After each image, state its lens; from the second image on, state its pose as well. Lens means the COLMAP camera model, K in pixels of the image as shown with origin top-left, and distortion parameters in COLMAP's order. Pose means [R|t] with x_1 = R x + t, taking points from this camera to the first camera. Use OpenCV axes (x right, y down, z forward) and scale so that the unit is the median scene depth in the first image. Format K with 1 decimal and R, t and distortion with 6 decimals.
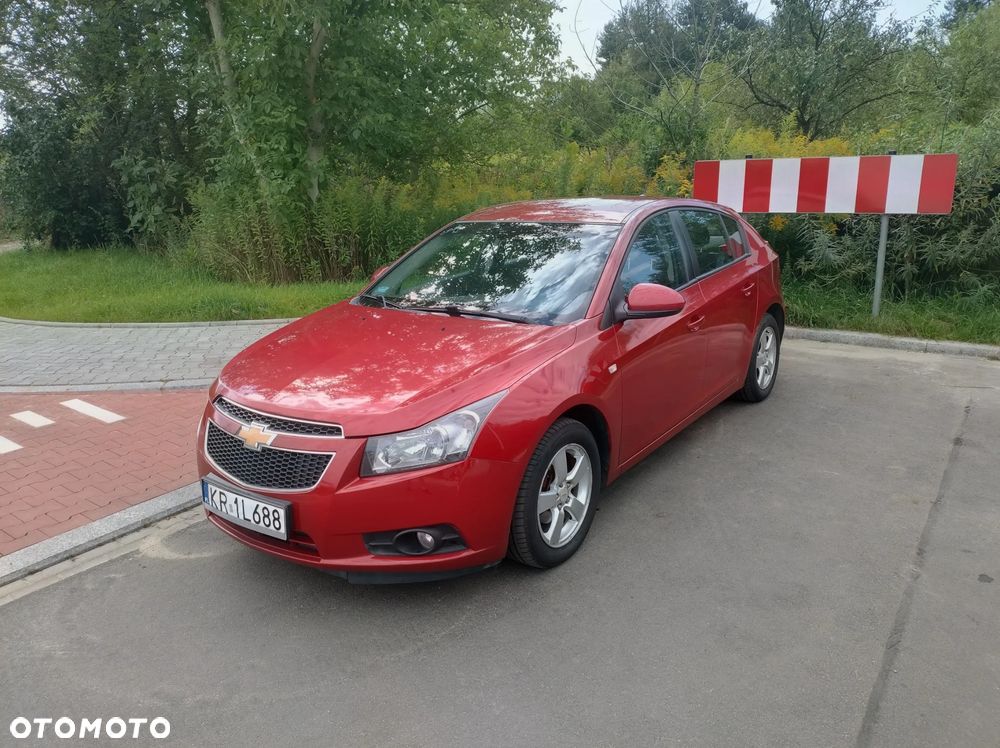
lens RADIAL K [[763.1, 0, 503.5], [0, 763.1, 363.7], [0, 0, 1]] dist [0.032262, -0.044658]
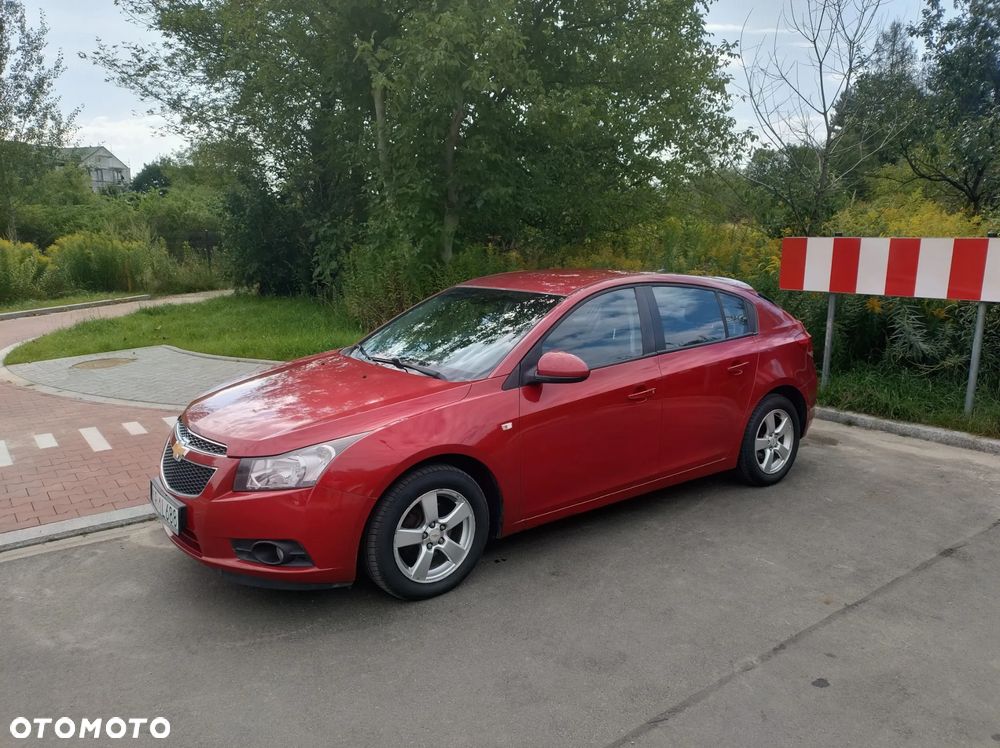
lens RADIAL K [[763.1, 0, 495.4], [0, 763.1, 372.2], [0, 0, 1]] dist [0.032262, -0.044658]
pose [[0.955369, 0.079260, -0.284582, 0.214166], [-0.099246, 0.993459, -0.056485, -0.003957], [0.278244, 0.082207, 0.956986, -0.021015]]
